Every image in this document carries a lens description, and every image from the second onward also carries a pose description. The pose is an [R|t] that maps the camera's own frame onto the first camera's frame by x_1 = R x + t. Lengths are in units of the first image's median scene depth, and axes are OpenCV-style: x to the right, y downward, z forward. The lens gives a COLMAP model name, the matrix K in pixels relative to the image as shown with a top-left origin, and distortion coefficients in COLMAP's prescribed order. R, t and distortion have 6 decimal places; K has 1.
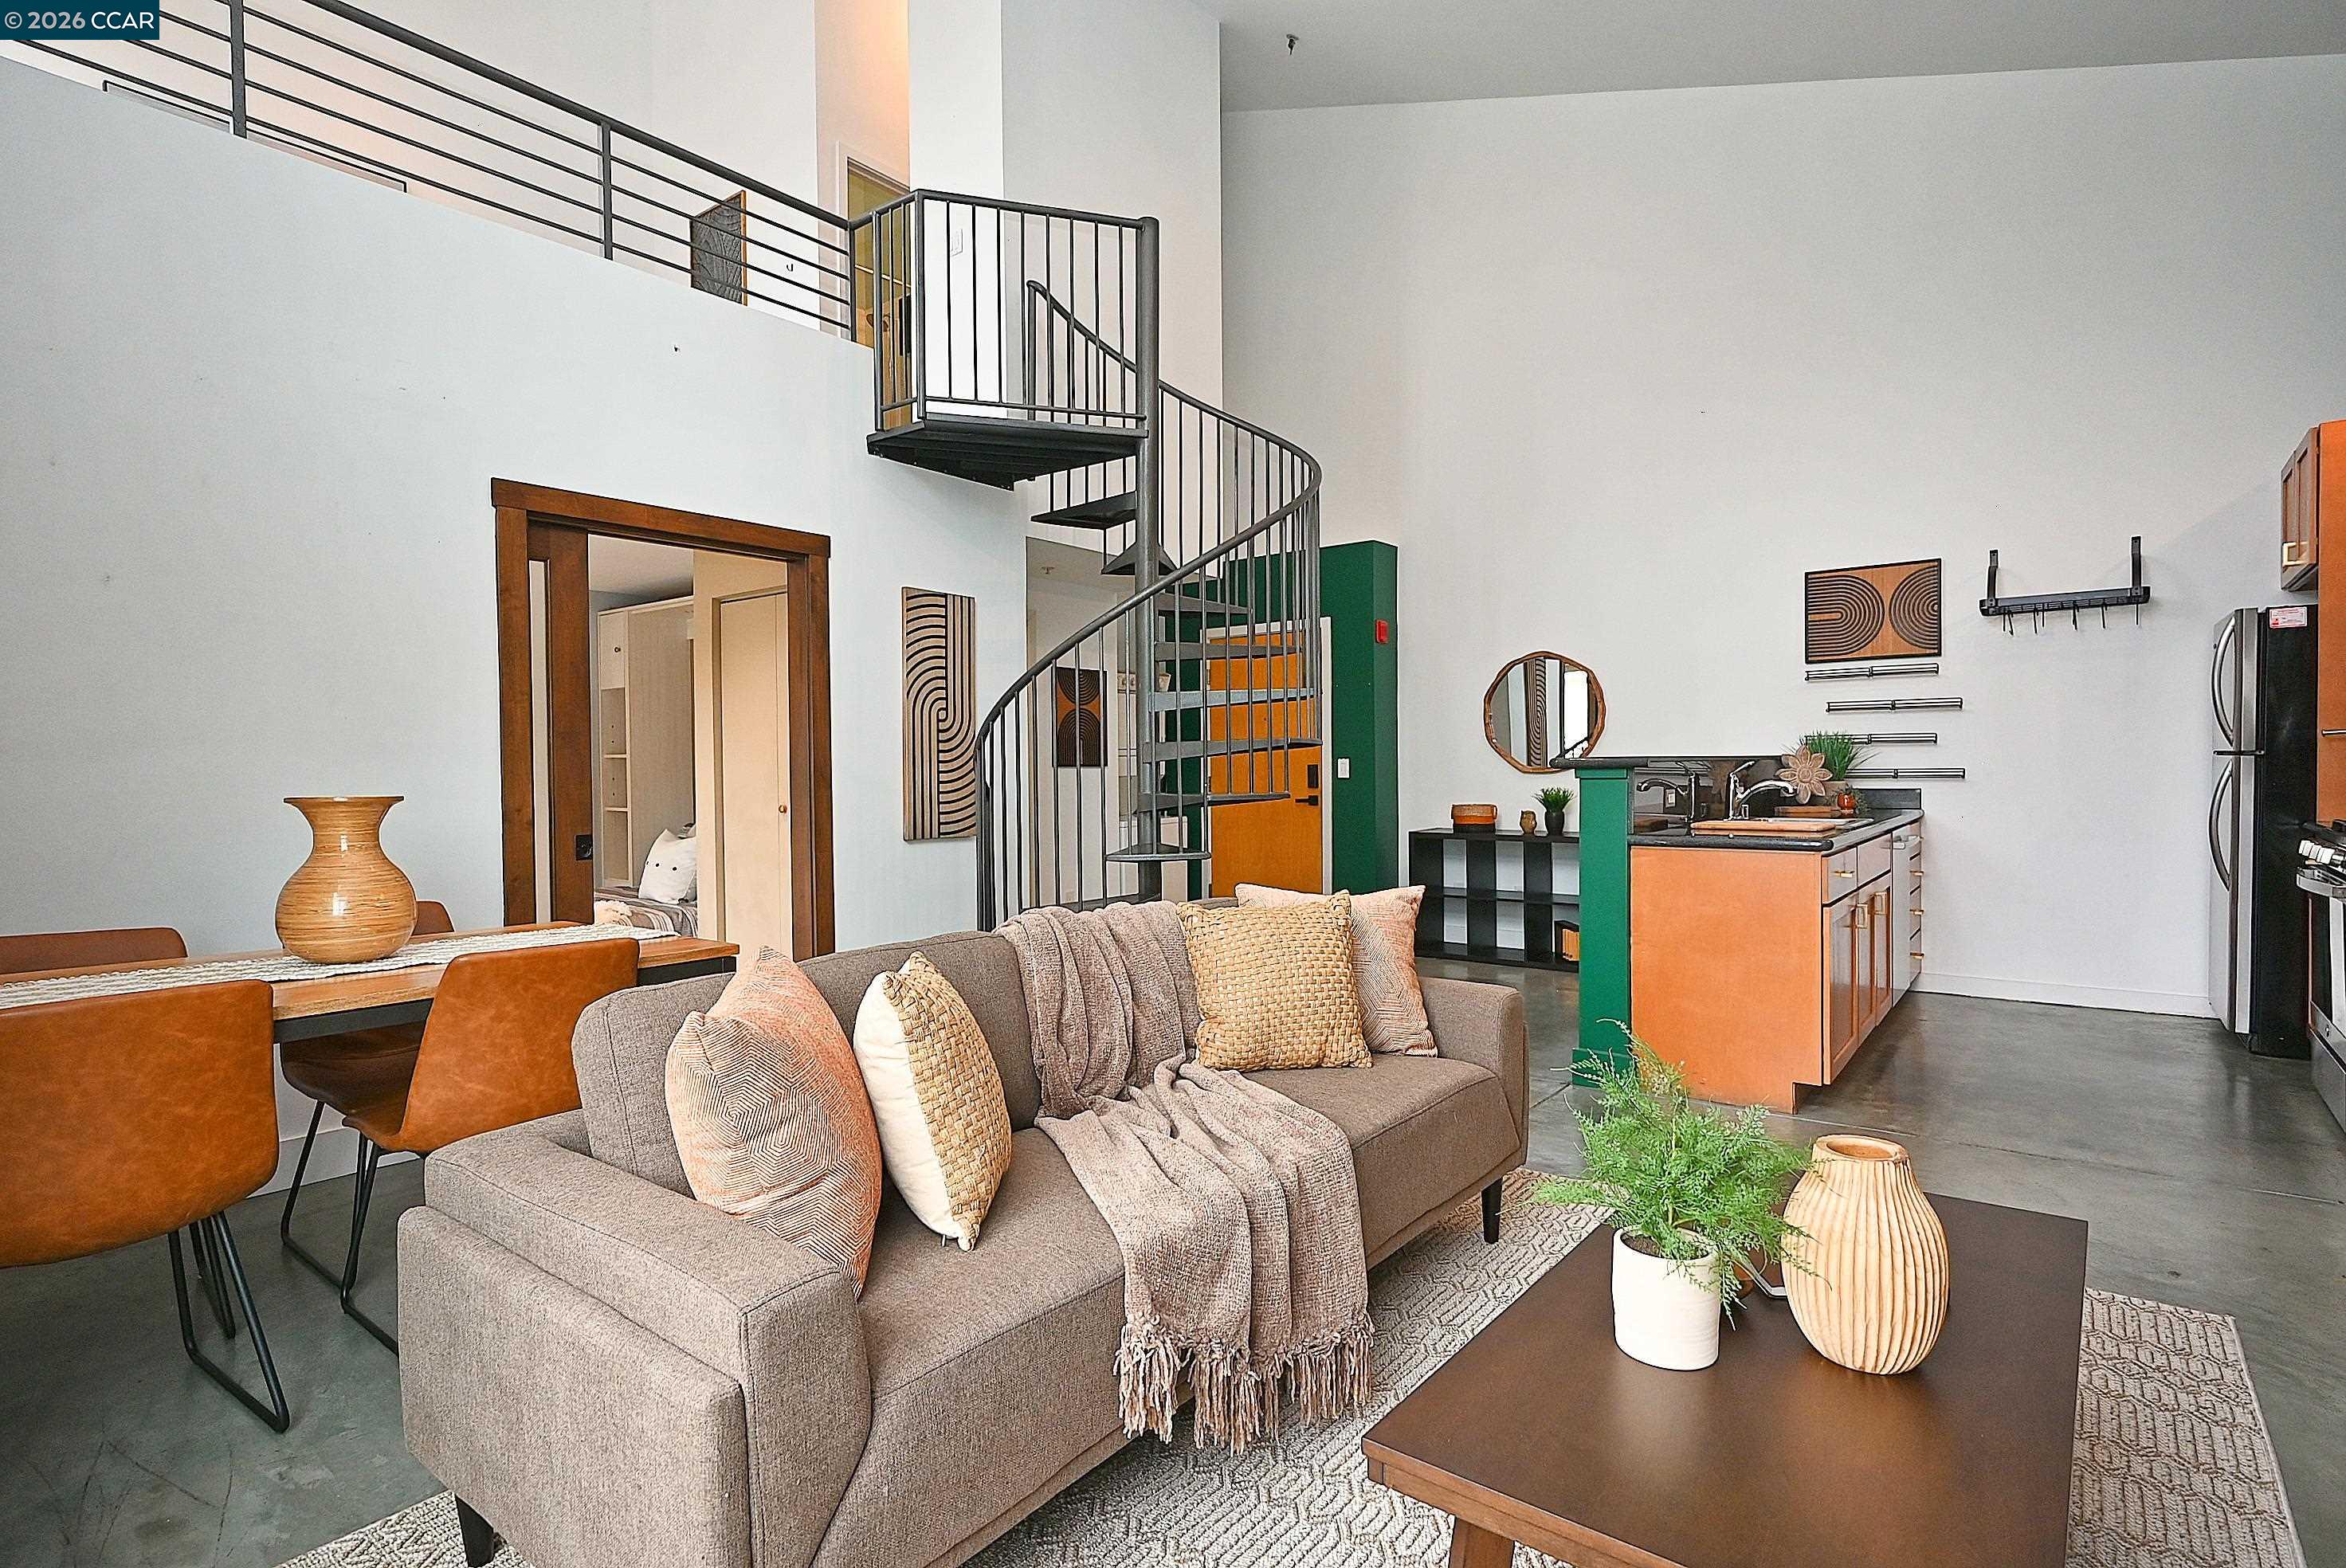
lens RADIAL K [[1198.8, 0, 1167.1], [0, 1198.8, 788.4], [0, 0, 1]] dist [-0.000271, 0.000720]
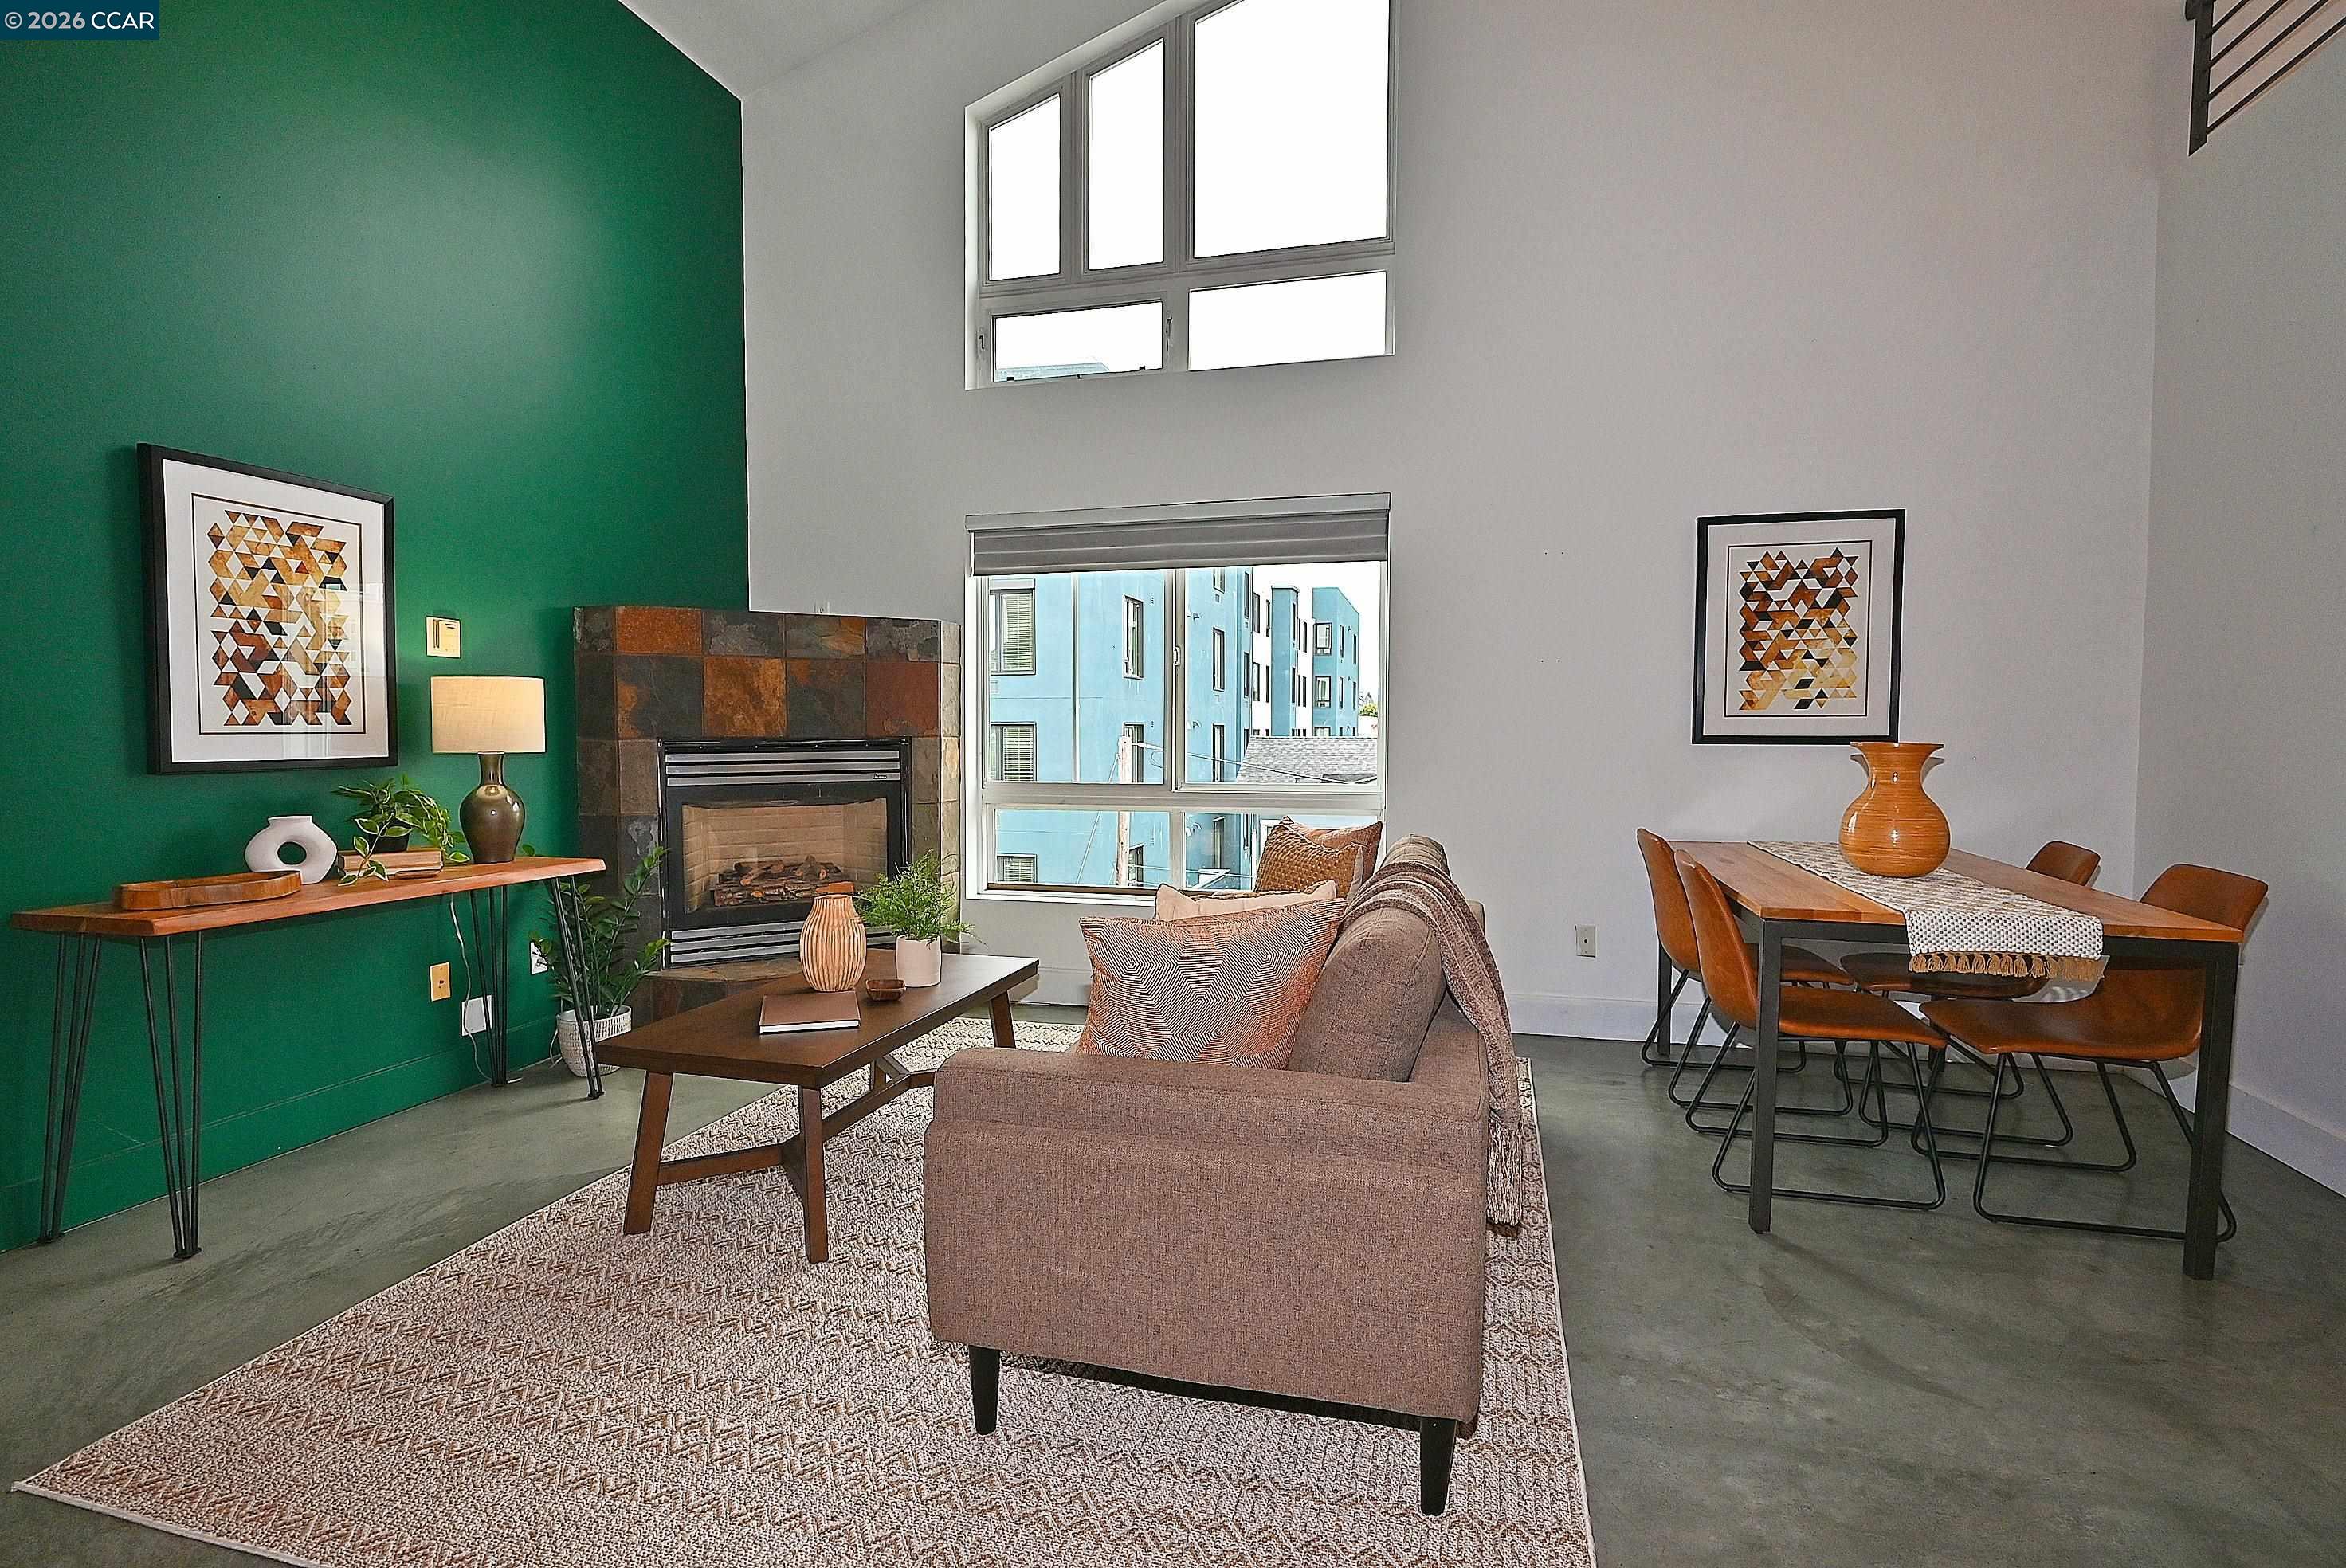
lens RADIAL K [[1154.7, 0, 1173.0], [0, 1154.7, 784.0], [0, 0, 1]] dist [-0.012853, 0.009418]
pose [[-0.920242, 0.031197, -0.390104, 0.197181], [0.002034, 0.997185, 0.074947, -0.018715], [0.391344, 0.068176, -0.917716, 0.770248]]
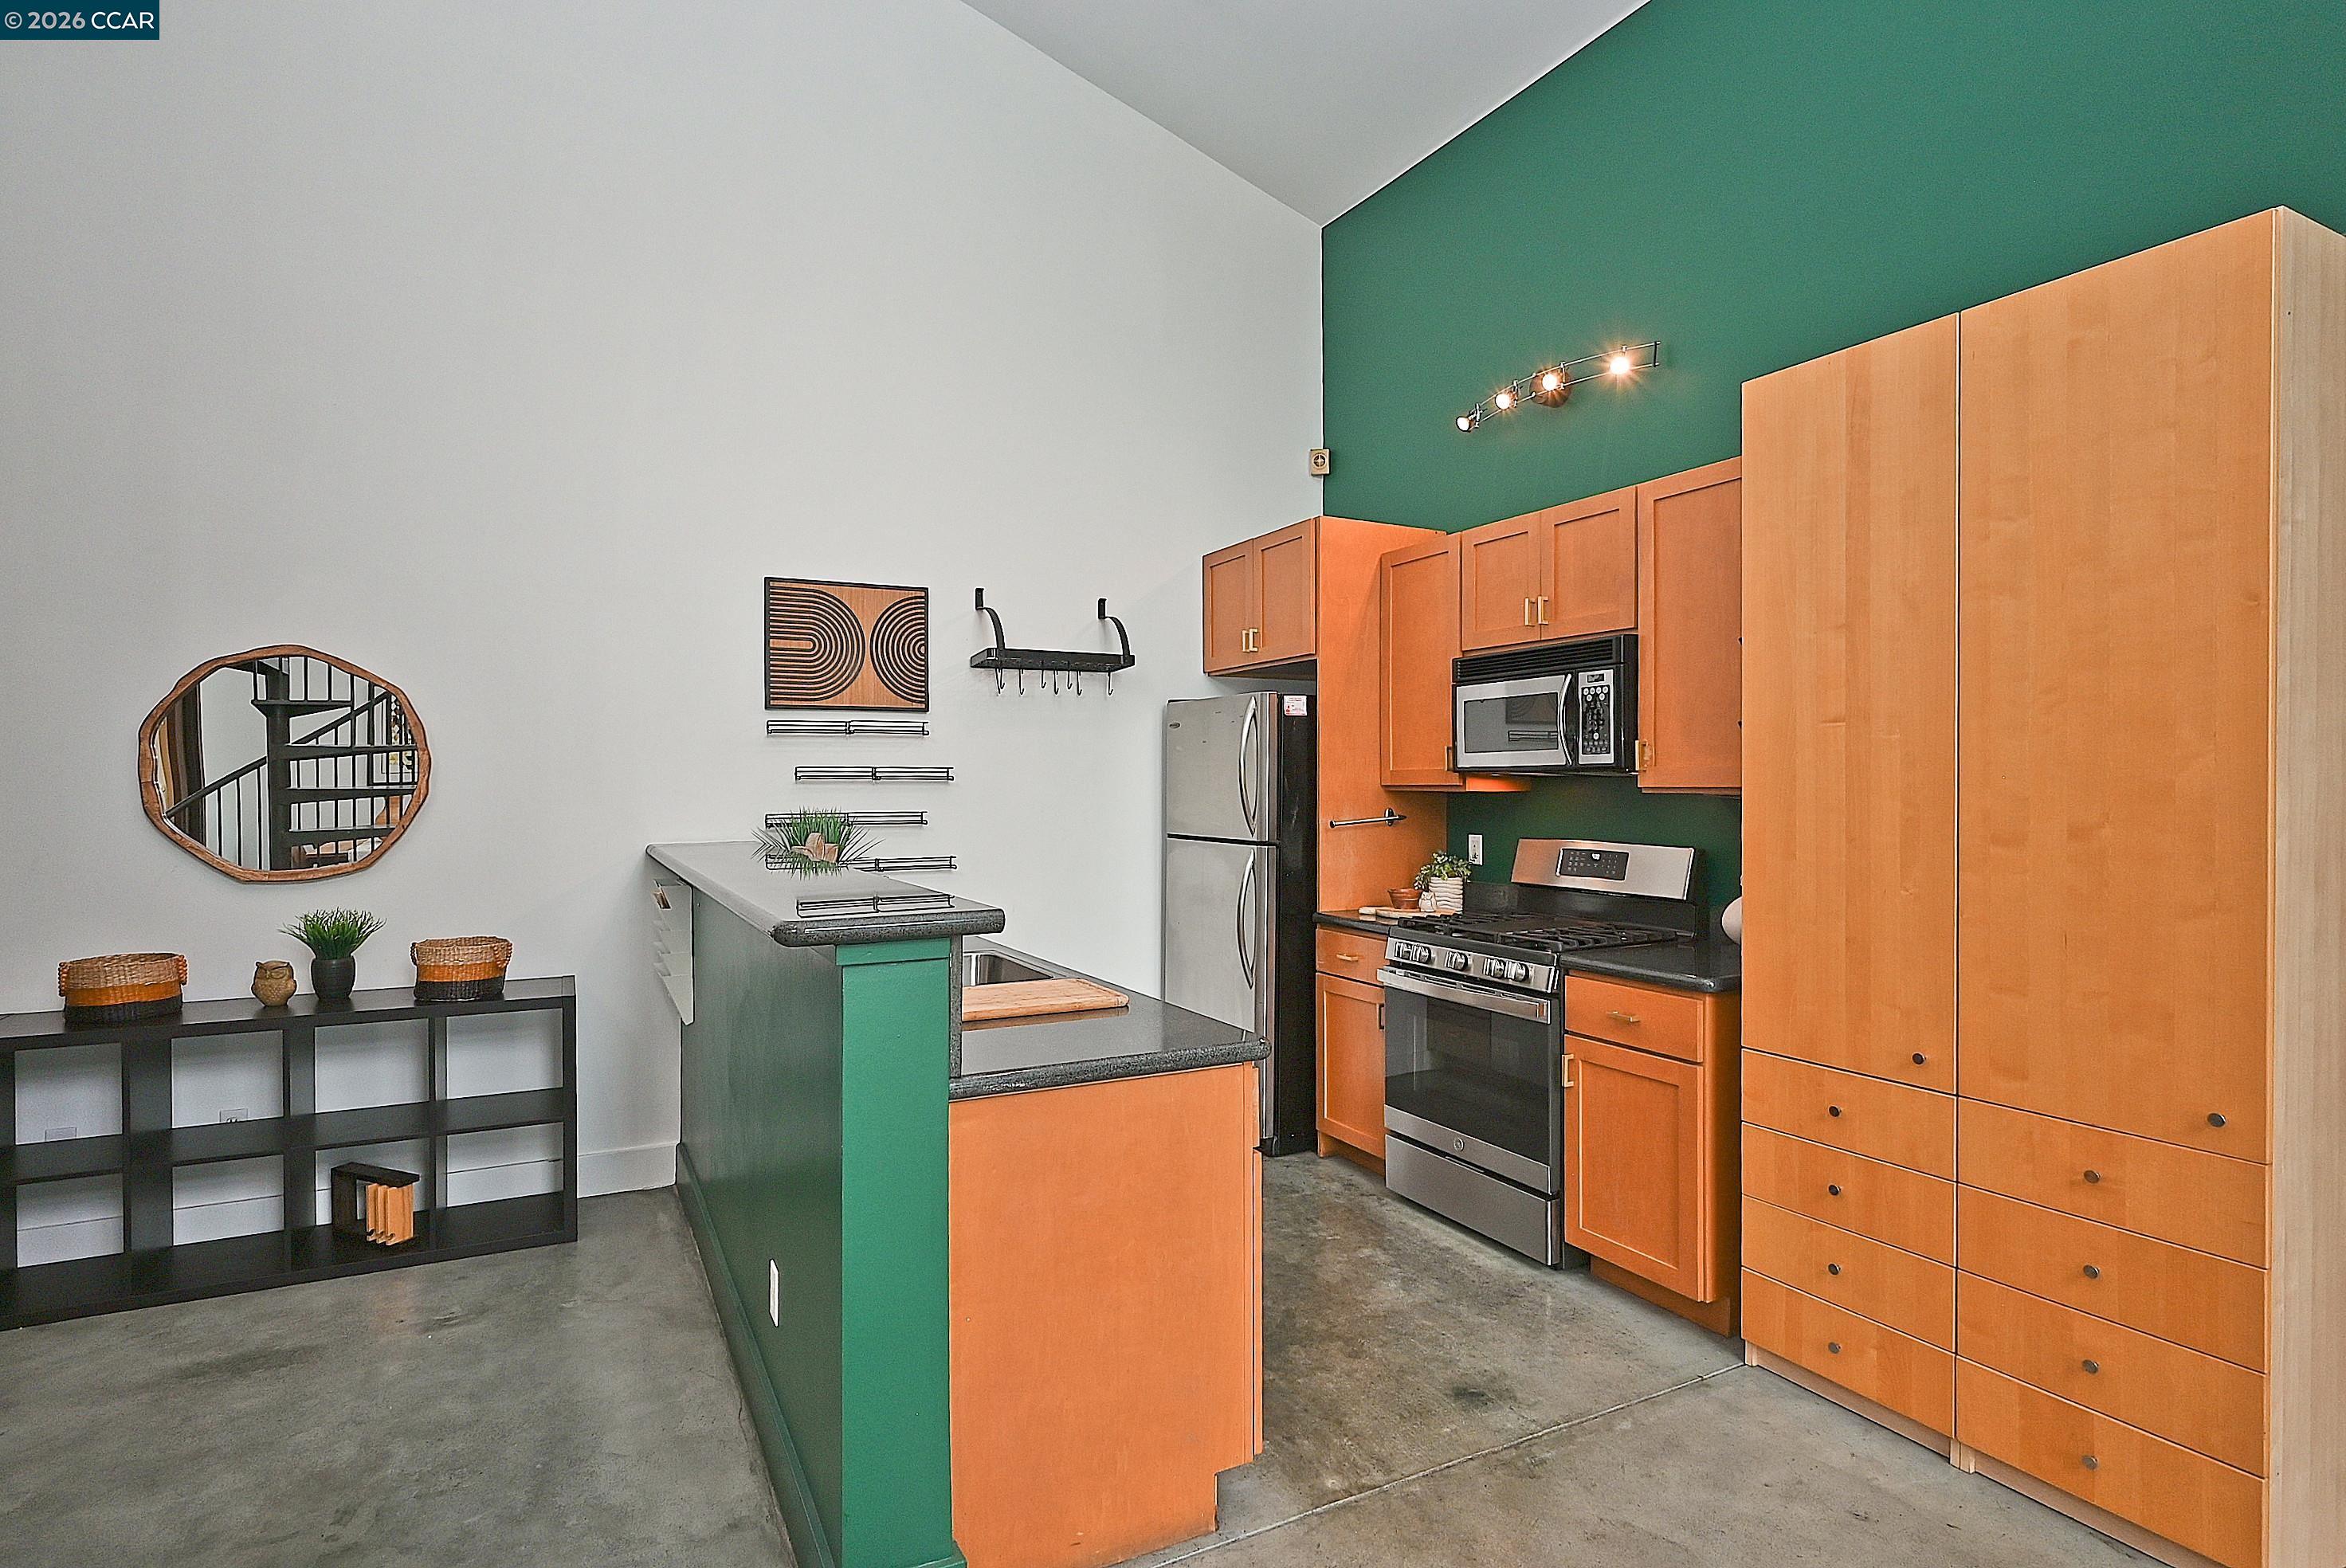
lens RADIAL K [[1198.8, 0, 1167.1], [0, 1198.8, 788.4], [0, 0, 1]] dist [-0.000271, 0.000720]
pose [[0.412940, 0.005466, 0.910742, 0.000065], [0.016389, 0.999775, -0.013431, -0.045540], [-0.910611, 0.020472, 0.412757, 0.506821]]
